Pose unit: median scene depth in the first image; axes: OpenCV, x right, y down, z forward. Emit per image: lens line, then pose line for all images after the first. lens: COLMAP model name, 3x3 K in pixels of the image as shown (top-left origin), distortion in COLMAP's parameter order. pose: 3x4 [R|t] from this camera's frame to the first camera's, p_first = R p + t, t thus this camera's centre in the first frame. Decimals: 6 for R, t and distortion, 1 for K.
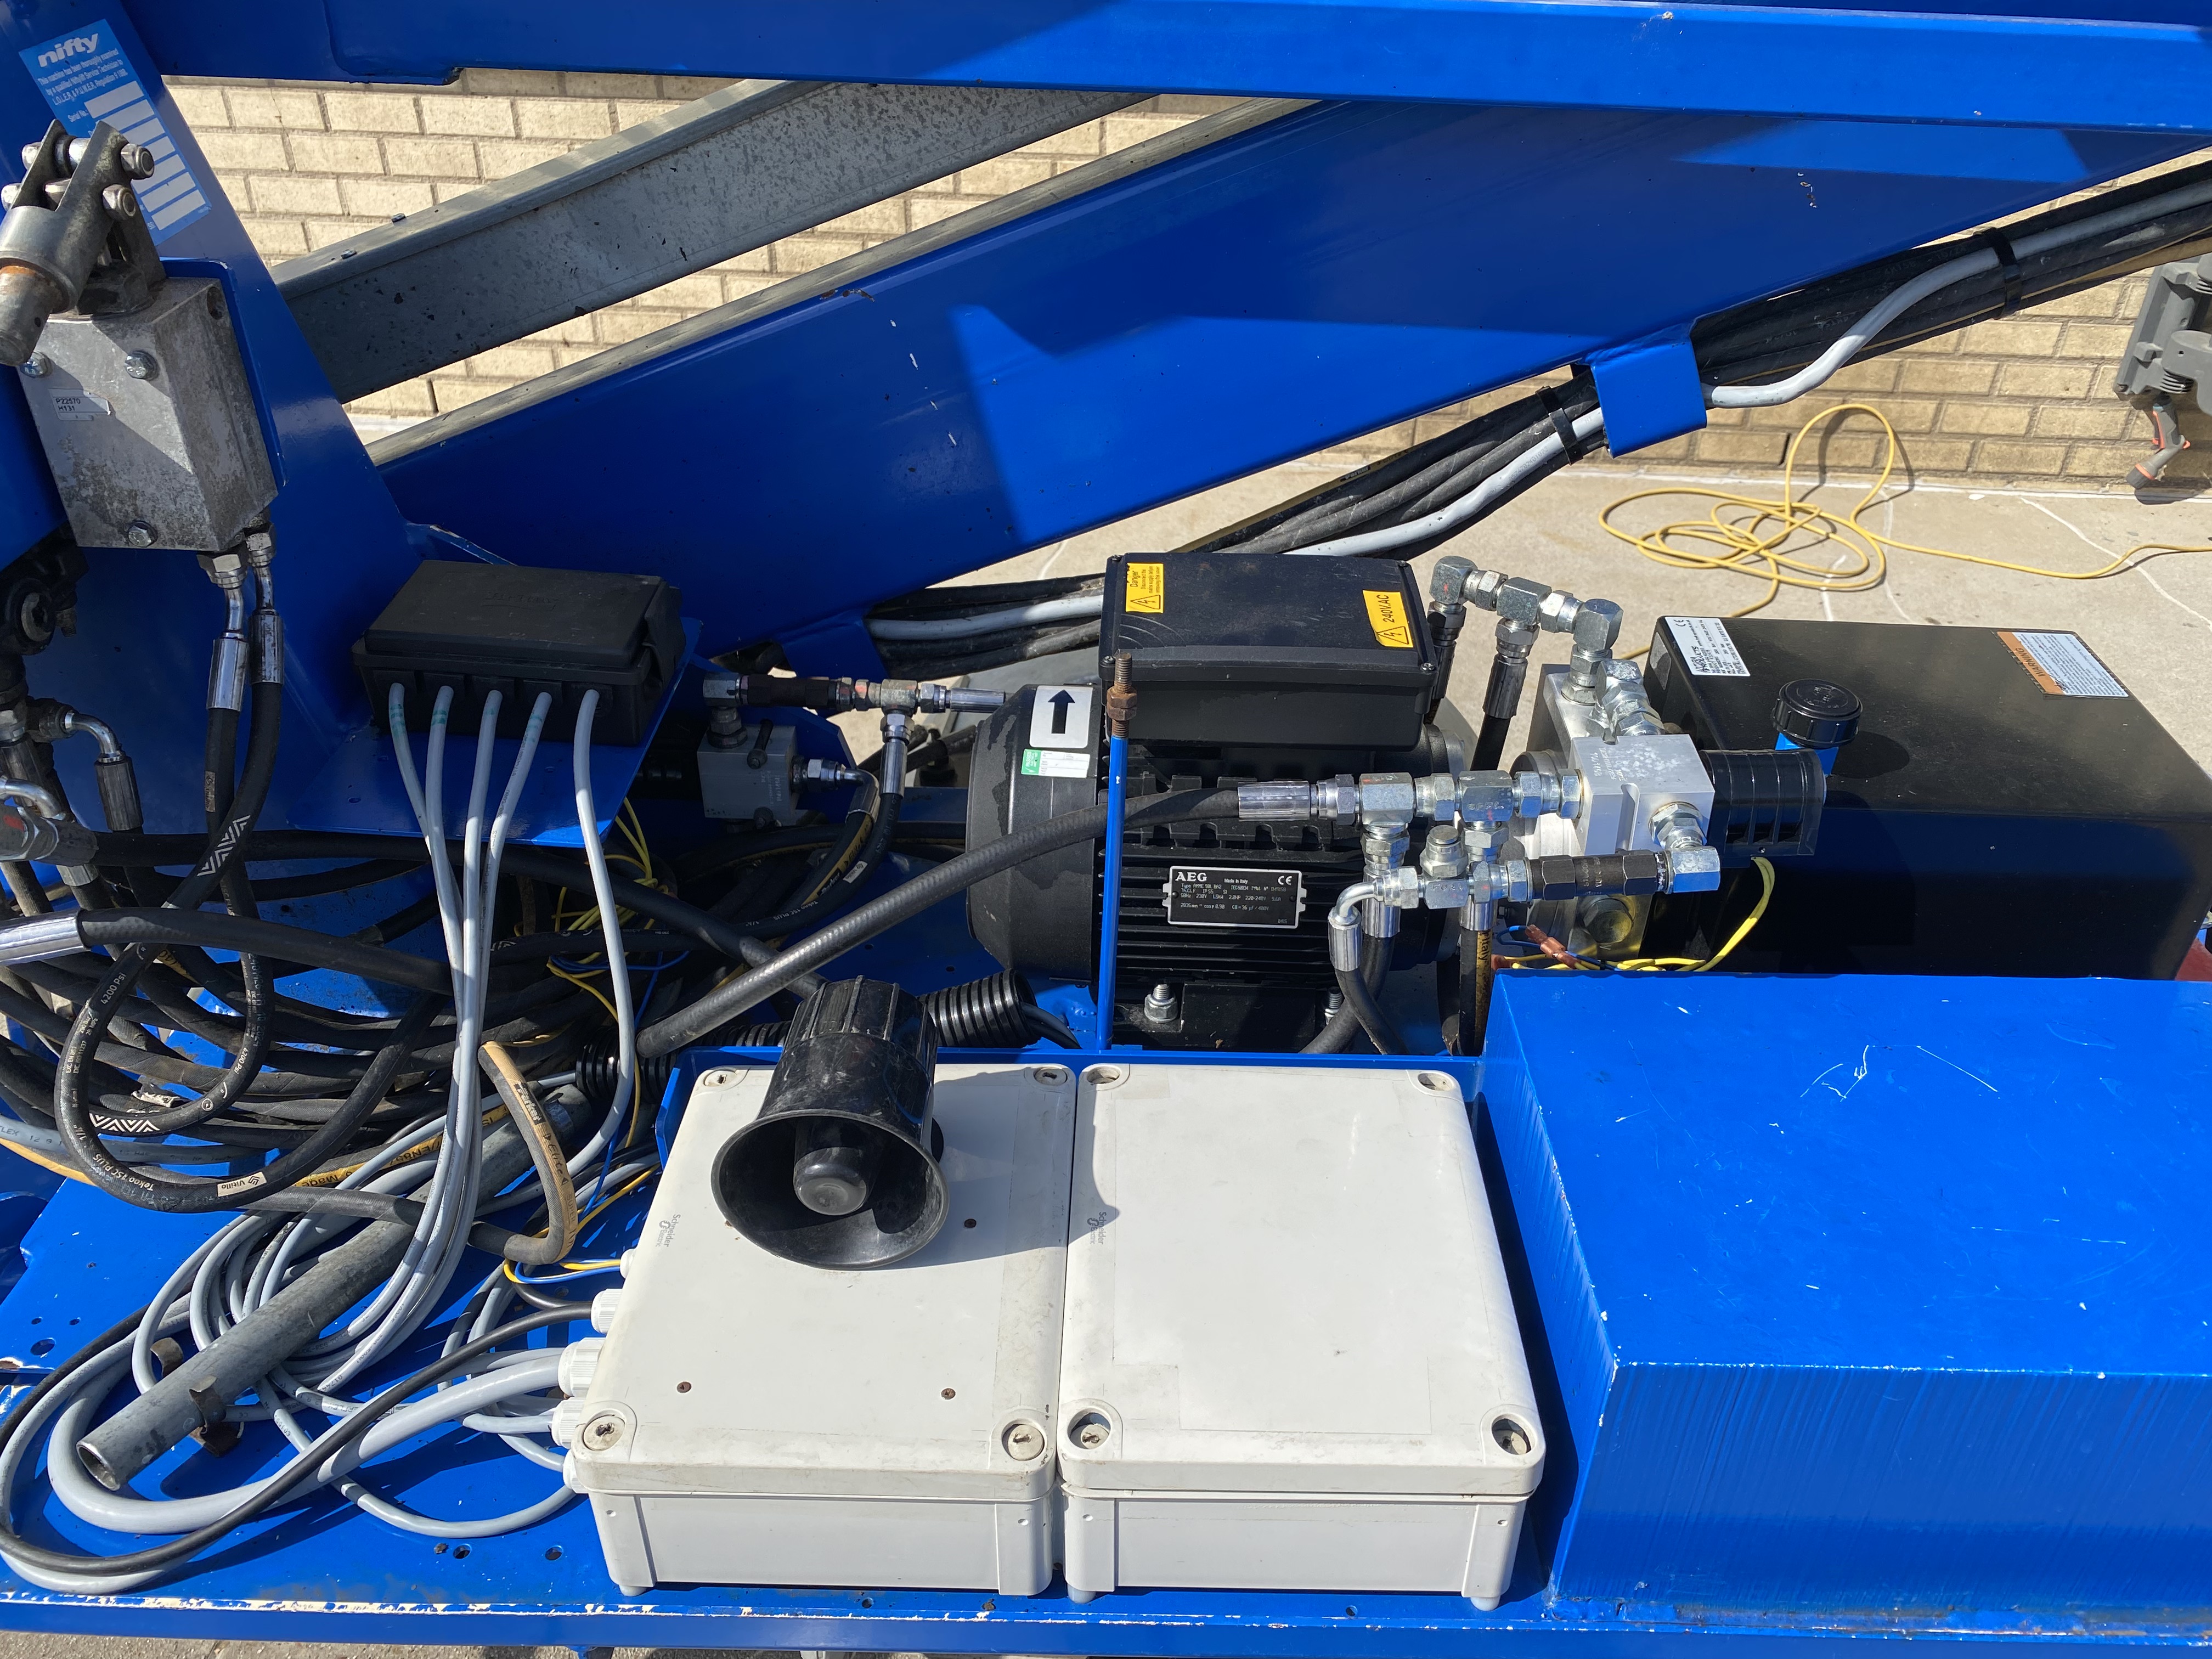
lens RADIAL K [[1690.6, 0, 1107.3], [0, 1690.6, 828.2], [0, 0, 1]] dist [0.022954, -0.029595]
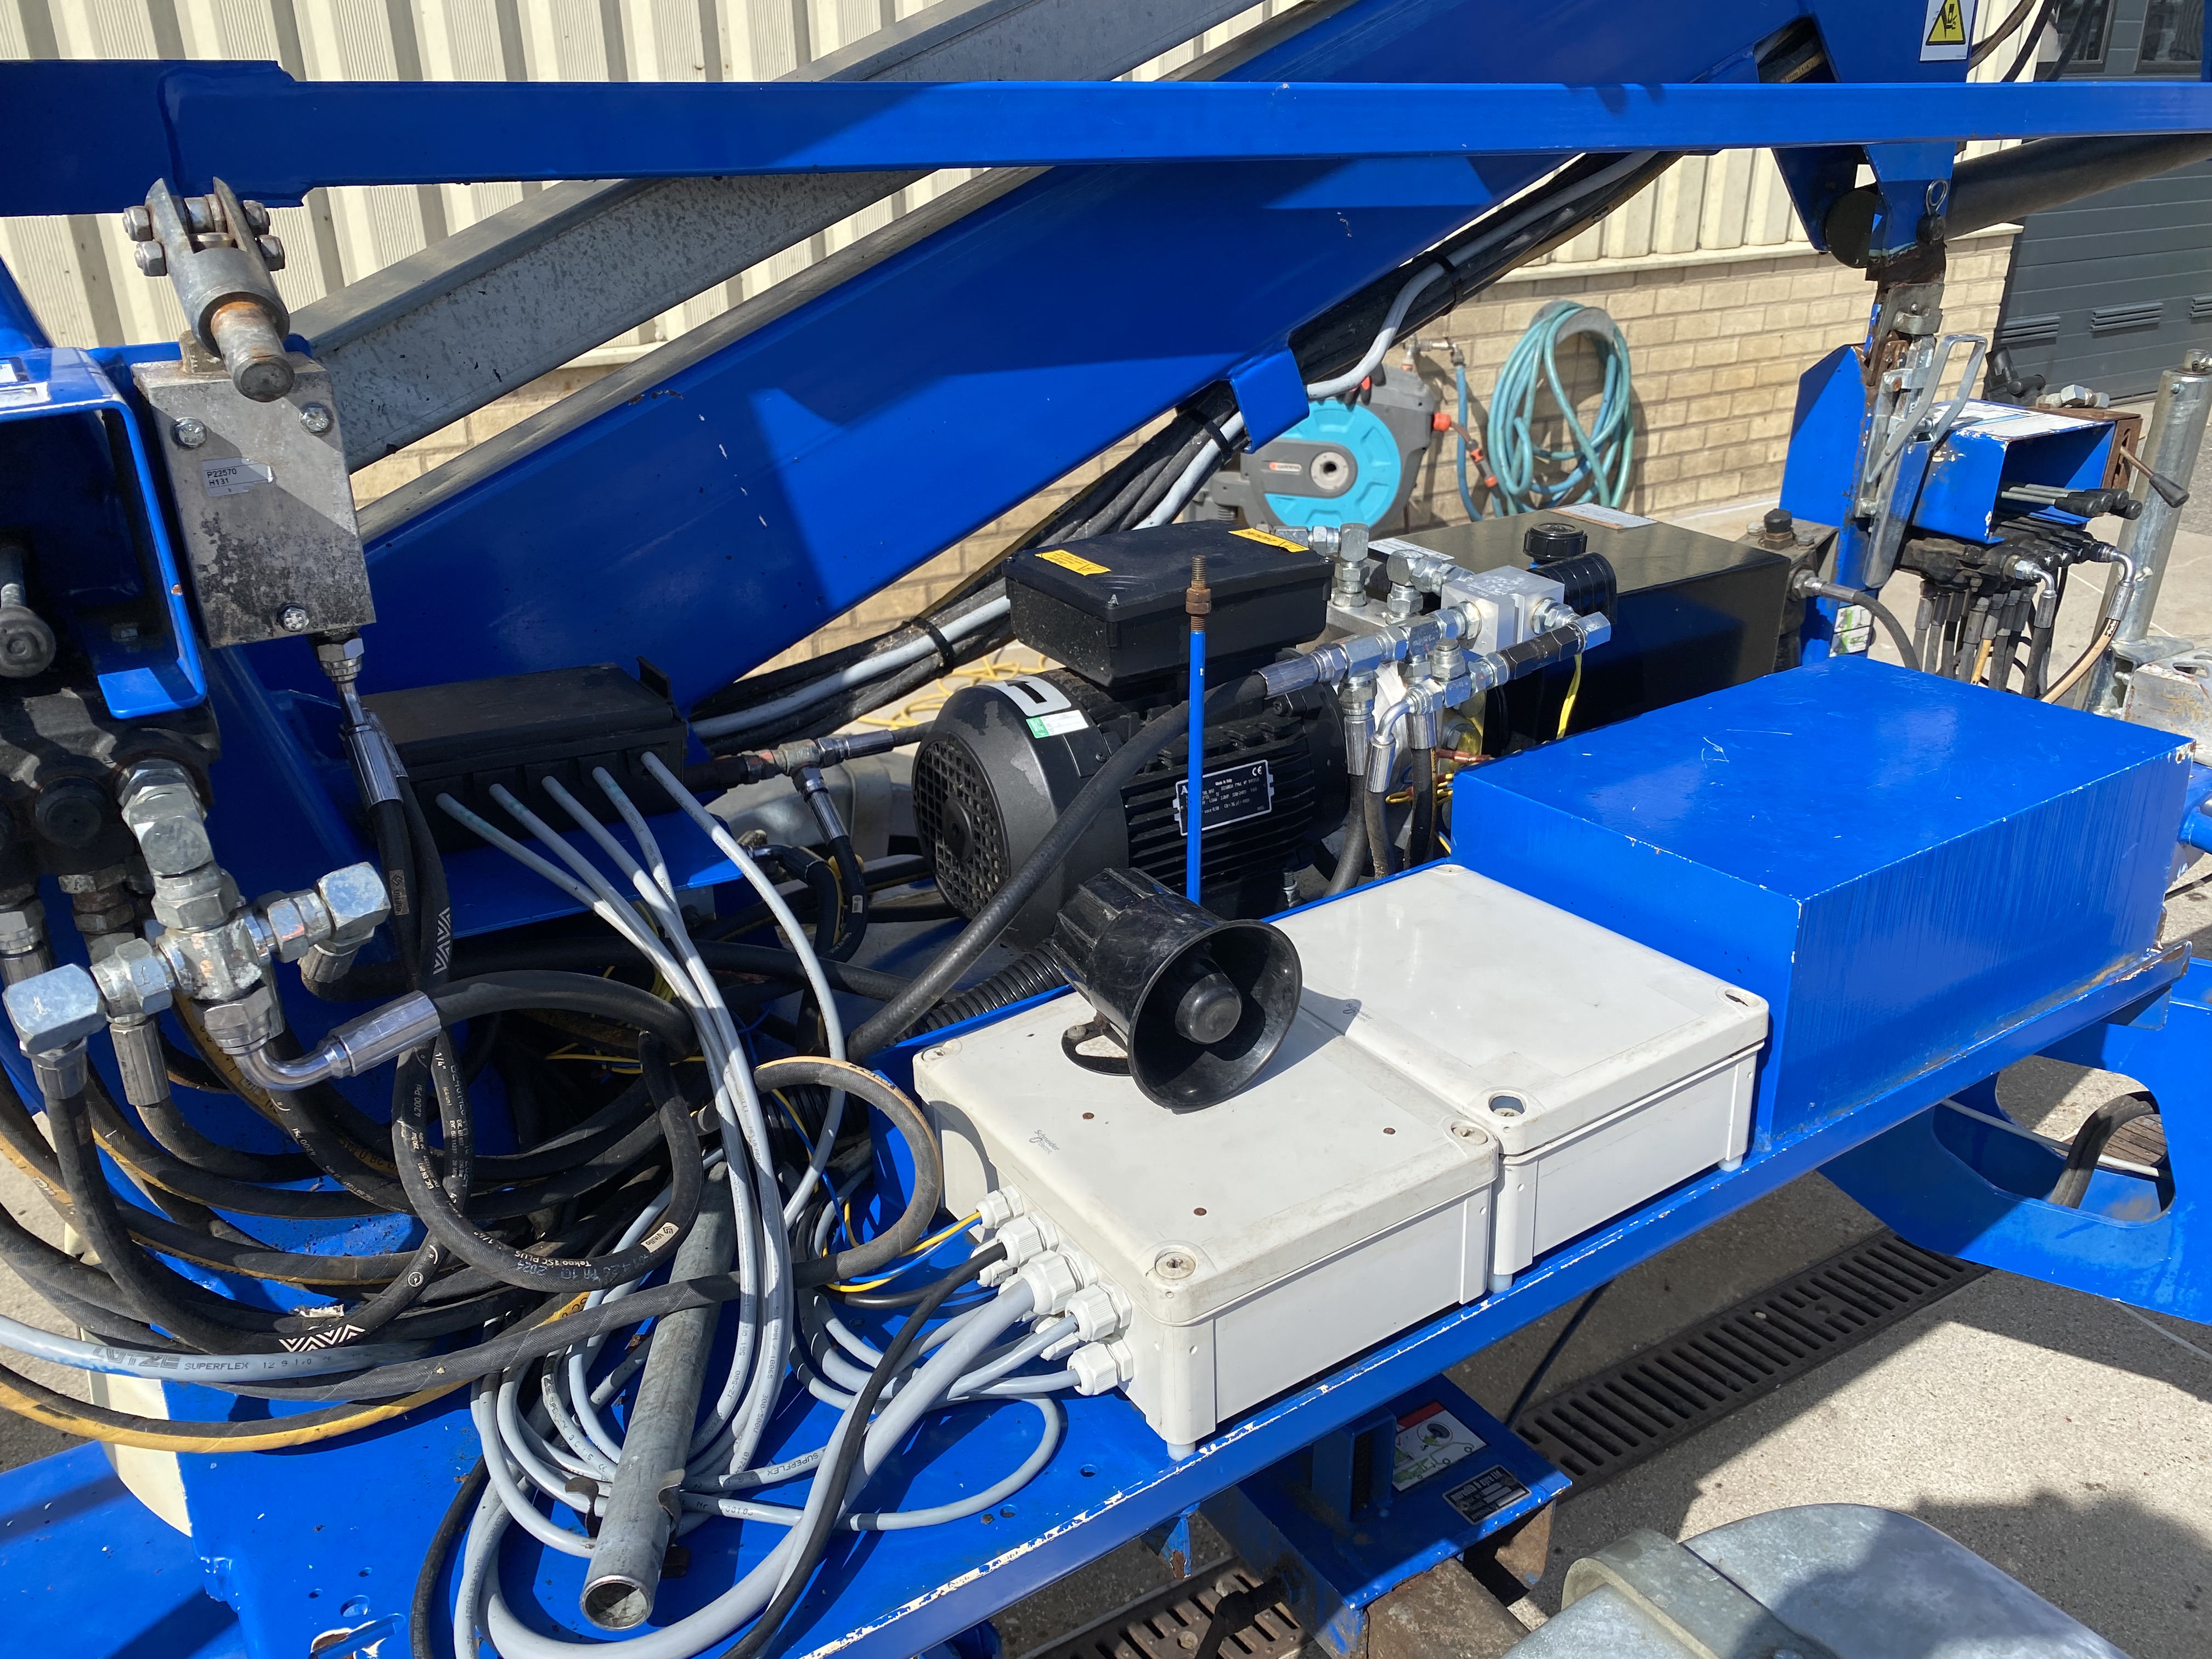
lens RADIAL K [[1690.6, 0, 1096.7], [0, 1690.6, 833.0], [0, 0, 1]] dist [0.022954, -0.029595]
pose [[0.828332, -0.253672, 0.499517, -0.547072], [0.335750, 0.938535, -0.080143, 0.119480], [-0.448485, 0.234098, 0.862589, 0.039897]]
